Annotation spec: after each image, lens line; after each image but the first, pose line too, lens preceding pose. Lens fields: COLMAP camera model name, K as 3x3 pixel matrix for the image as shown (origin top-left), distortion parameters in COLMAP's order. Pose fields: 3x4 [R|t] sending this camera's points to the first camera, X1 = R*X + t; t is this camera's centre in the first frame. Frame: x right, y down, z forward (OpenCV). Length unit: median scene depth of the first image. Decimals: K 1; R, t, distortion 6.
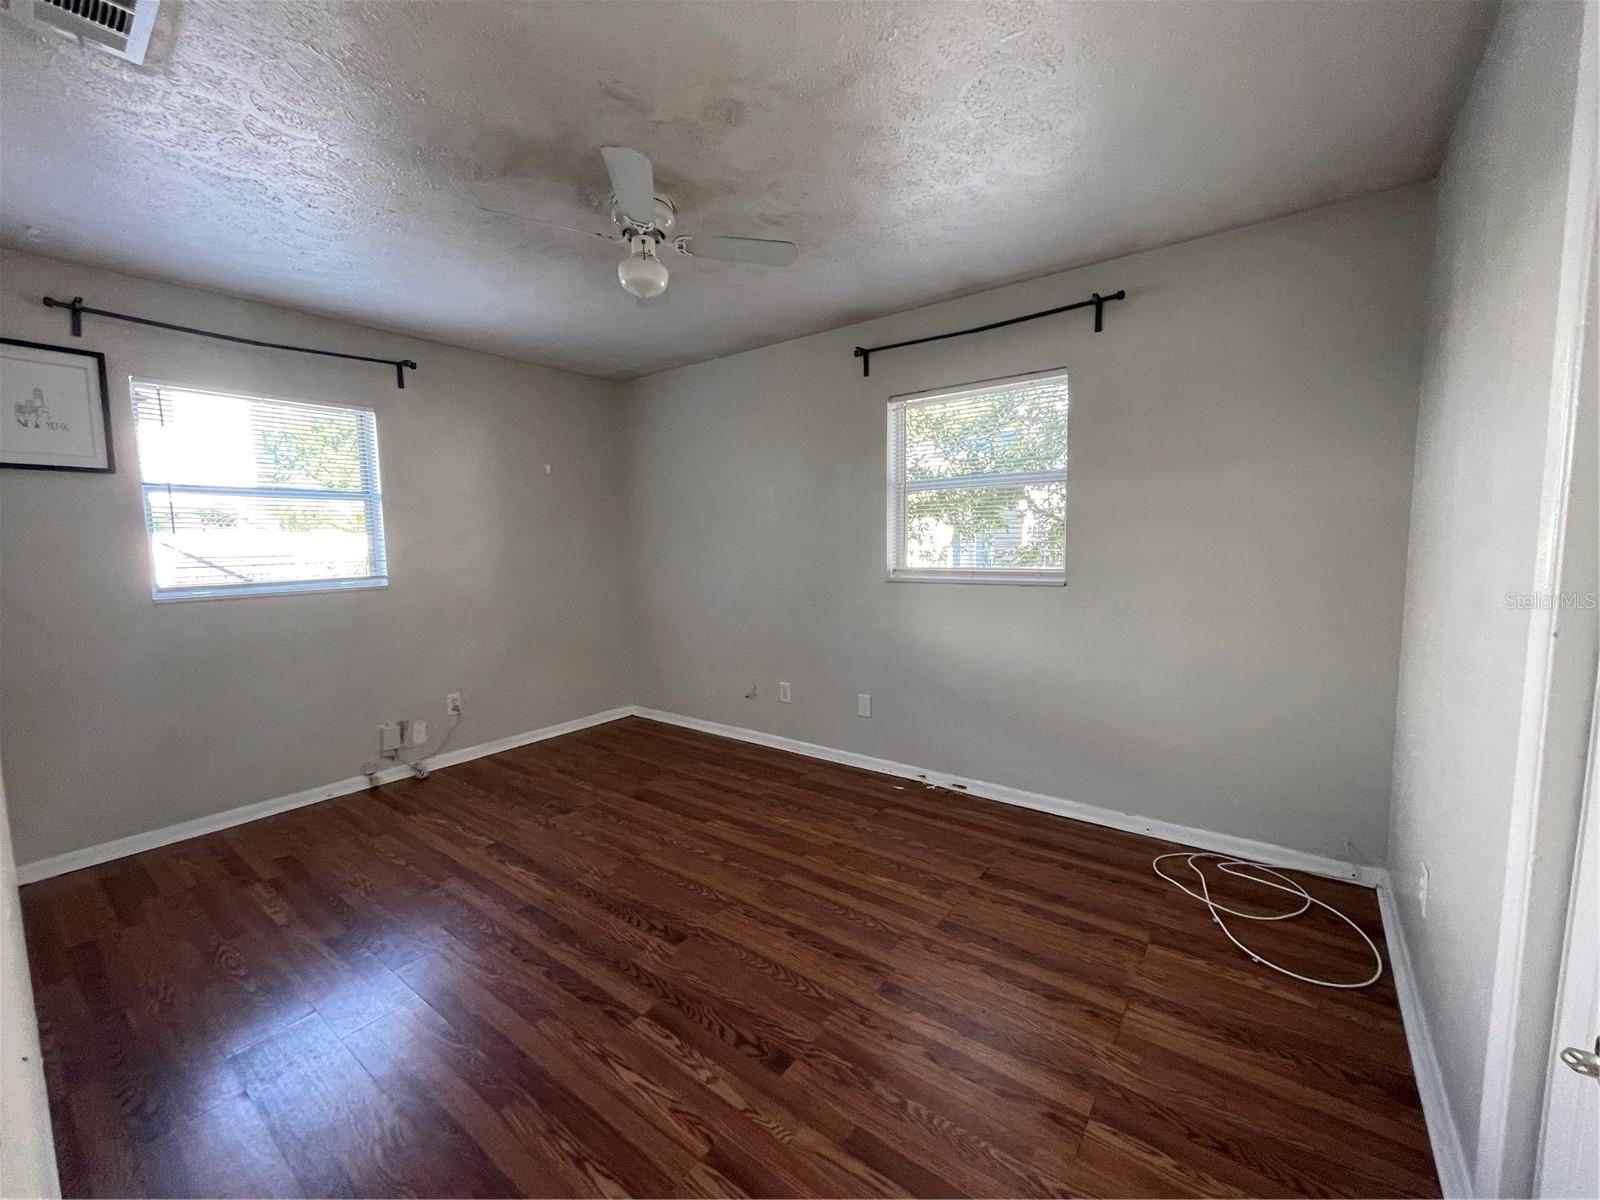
lens RADIAL K [[643.4, 0, 805.3], [0, 643.4, 603.3], [0, 0, 1]] dist [-0.000297, 0.000446]
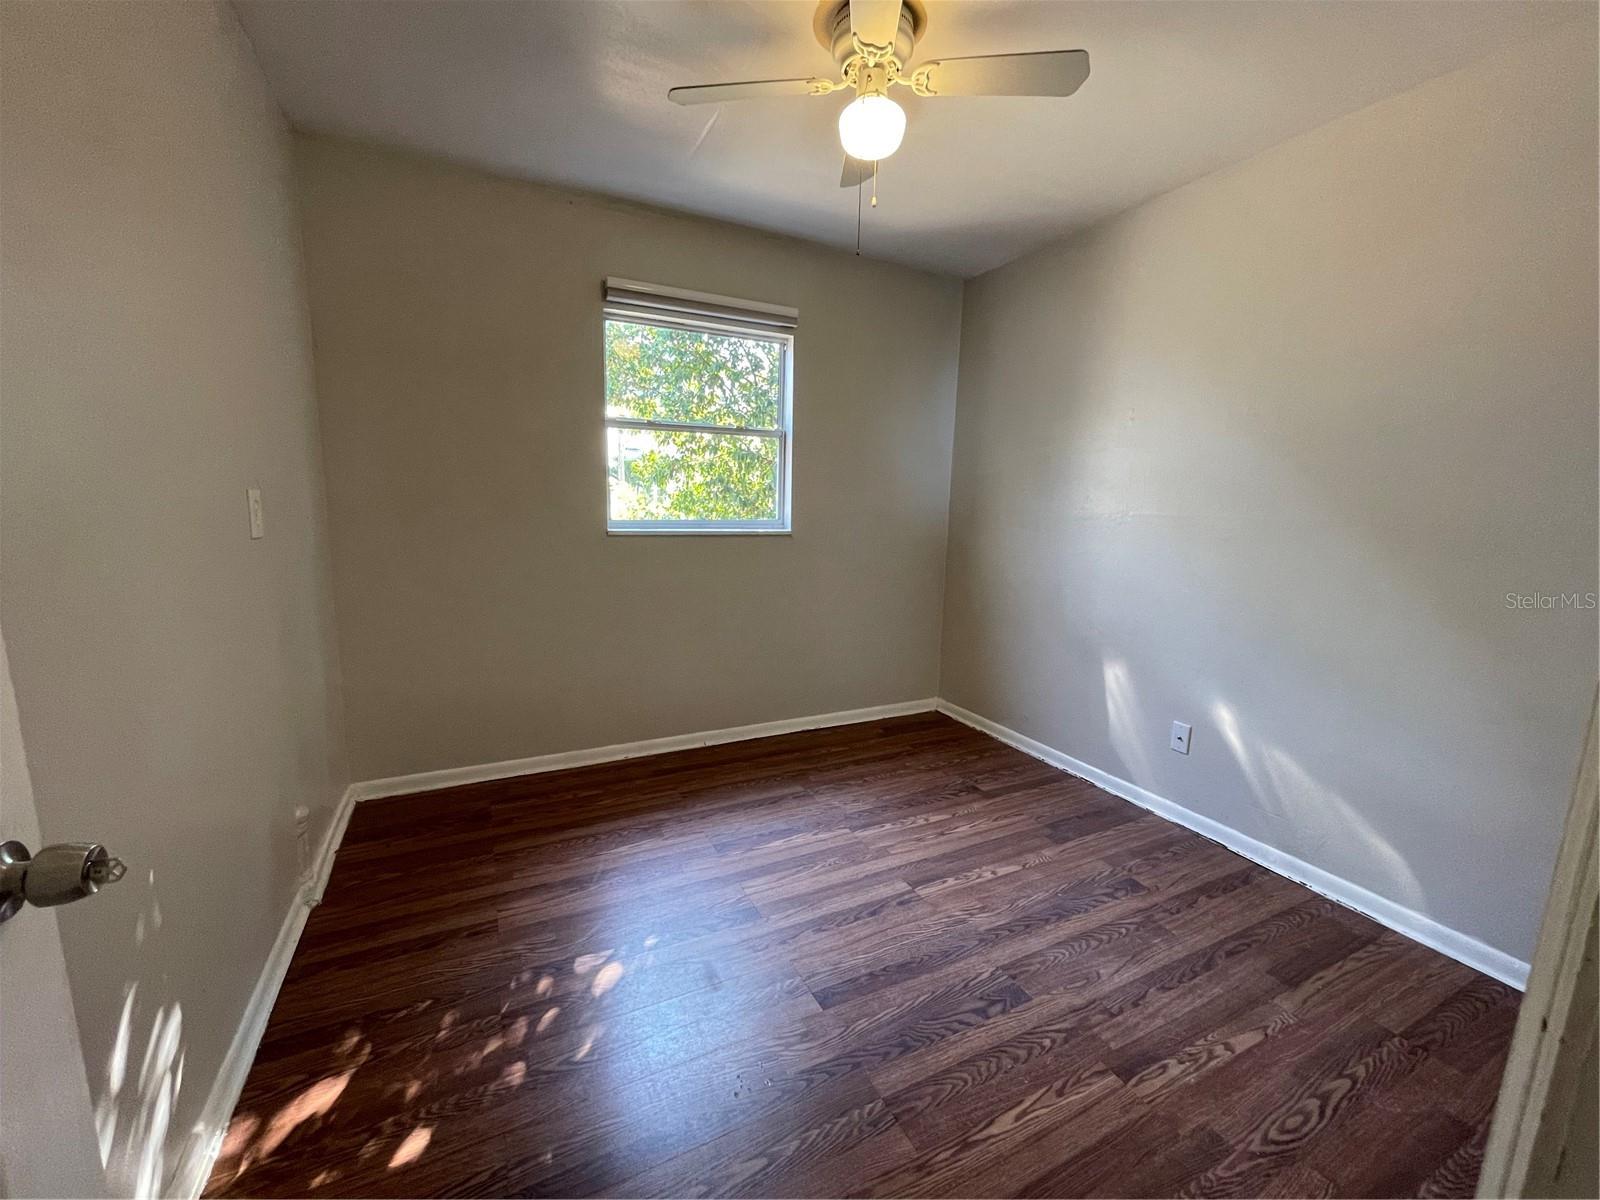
lens RADIAL K [[650.0, 0, 799.7], [0, 650.0, 598.9], [0, 0, 1]] dist [-0.001564, 0.002946]
pose [[0.439318, -0.114346, 0.891025, -1.038479], [0.051186, 0.993441, 0.102252, -0.043591], [-0.896872, 0.000687, 0.442289, 0.839182]]
